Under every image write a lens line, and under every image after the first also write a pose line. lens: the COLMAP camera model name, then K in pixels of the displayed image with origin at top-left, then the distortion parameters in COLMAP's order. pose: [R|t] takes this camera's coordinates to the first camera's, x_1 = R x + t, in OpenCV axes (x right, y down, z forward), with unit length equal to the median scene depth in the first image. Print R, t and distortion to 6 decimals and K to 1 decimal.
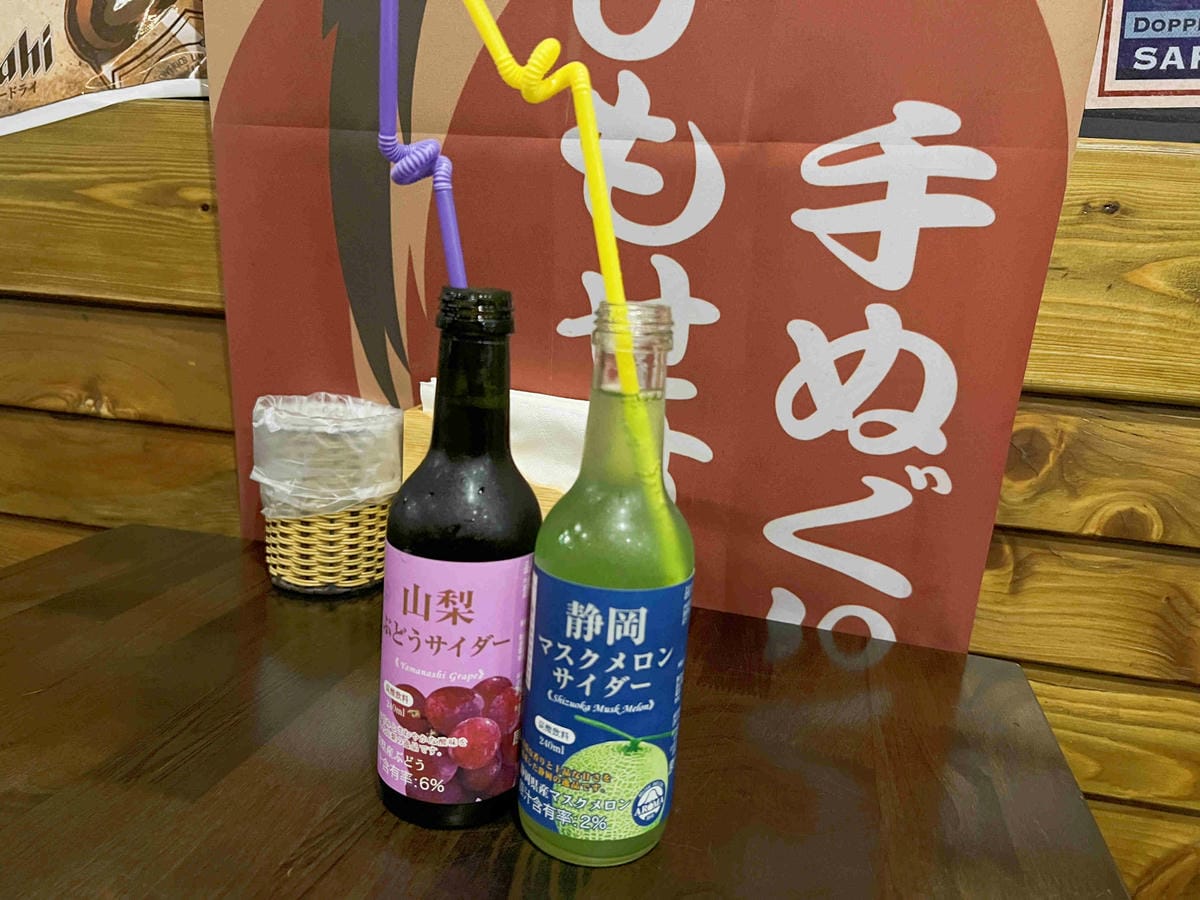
lens RADIAL K [[906.4, 0, 600.0], [0, 906.4, 450.0], [0, 0, 1]] dist [-0.003799, -0.013862]
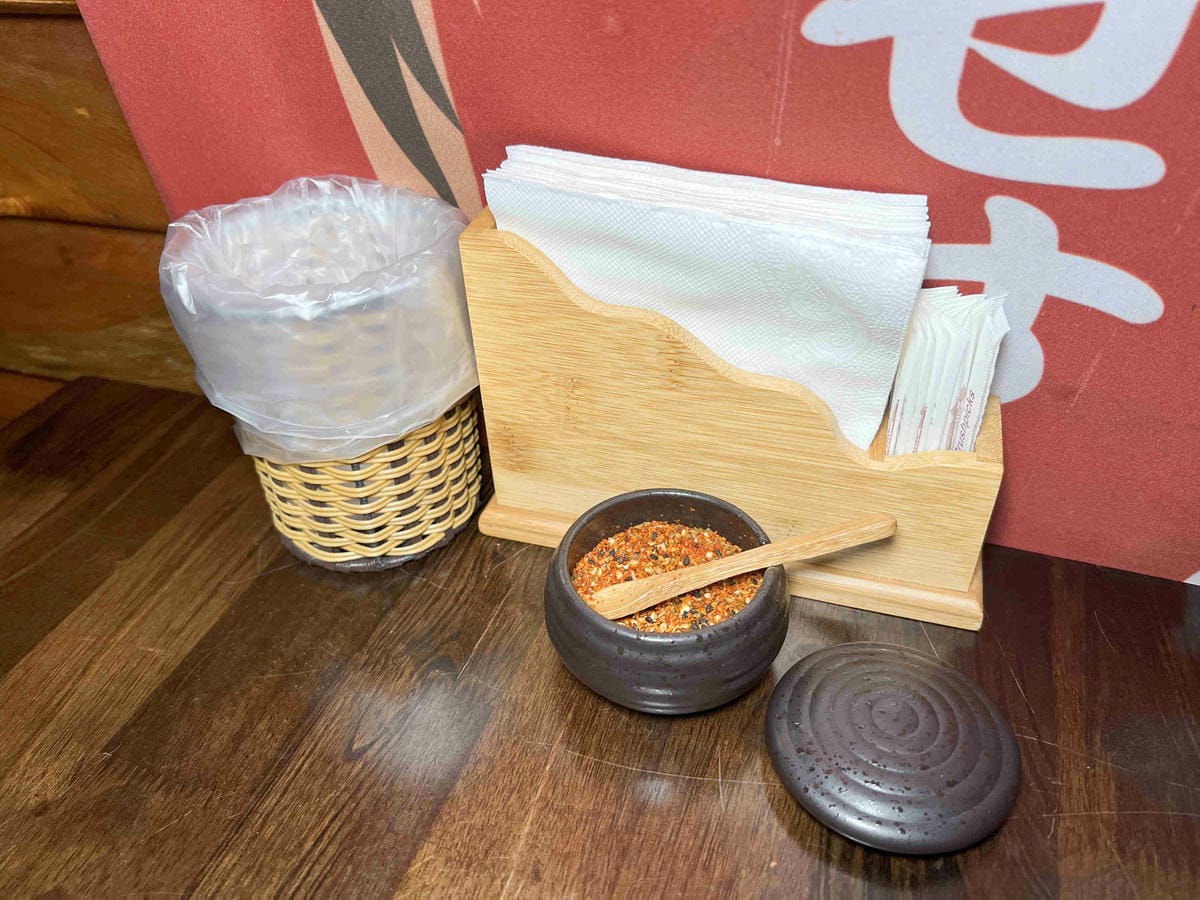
lens RADIAL K [[906.4, 0, 600.0], [0, 906.4, 450.0], [0, 0, 1]] dist [-0.003799, -0.013862]
pose [[0.990728, -0.032853, -0.131827, -0.081934], [0.085260, 0.905808, 0.415021, -0.126535], [0.105775, -0.422412, 0.900211, 0.516659]]
